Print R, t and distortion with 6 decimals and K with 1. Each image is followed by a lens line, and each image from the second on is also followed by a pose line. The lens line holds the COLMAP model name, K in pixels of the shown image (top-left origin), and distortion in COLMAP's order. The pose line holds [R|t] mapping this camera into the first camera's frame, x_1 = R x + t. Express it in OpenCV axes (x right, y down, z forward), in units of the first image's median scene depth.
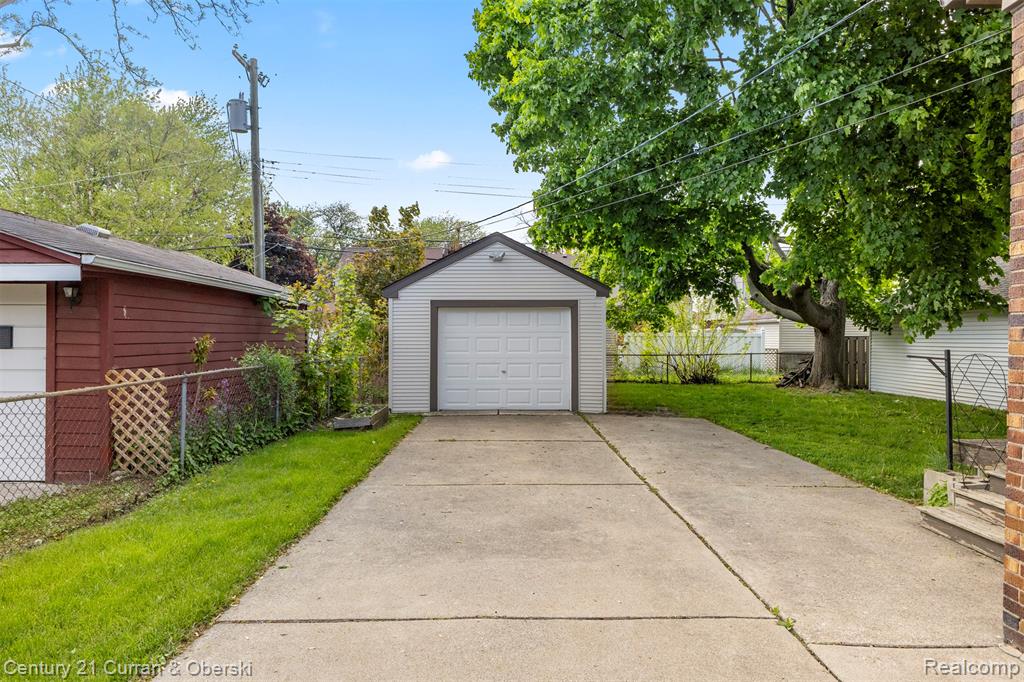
lens RADIAL K [[693.4, 0, 520.2], [0, 693.4, 337.5], [0, 0, 1]] dist [0.016625, 0.003008]
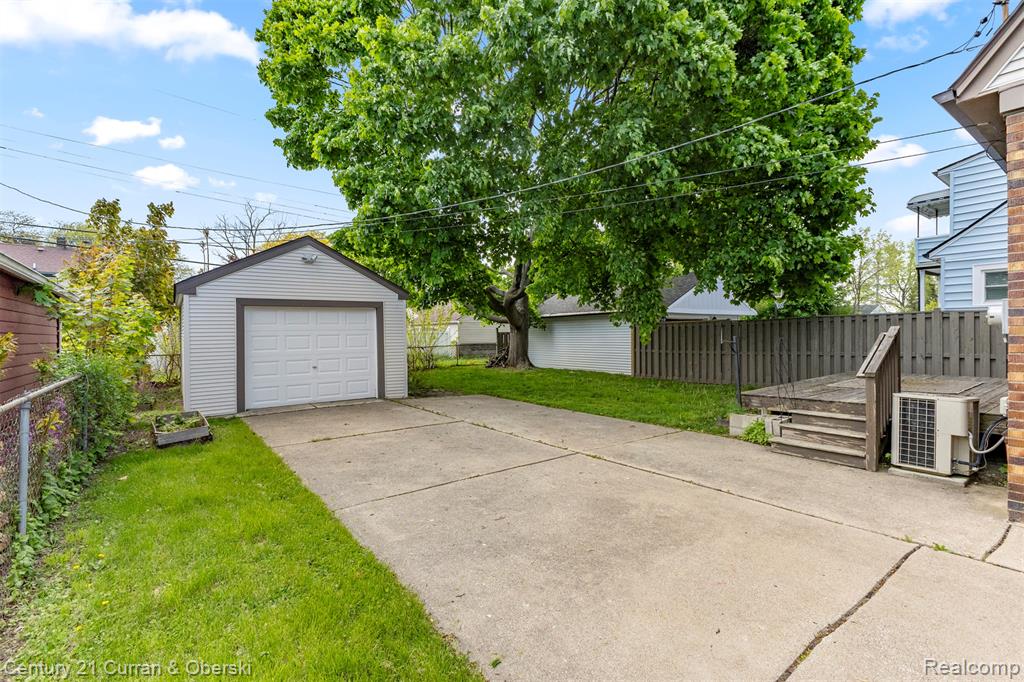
lens RADIAL K [[481.8, 0, 515.4], [0, 481.8, 322.2], [0, 0, 1]] dist [0.004980, 0.000867]
pose [[0.794872, 0.003255, 0.606768, -0.230324], [0.014167, 0.999613, -0.023922, 0.002475], [-0.606611, 0.027611, 0.794519, 0.224957]]
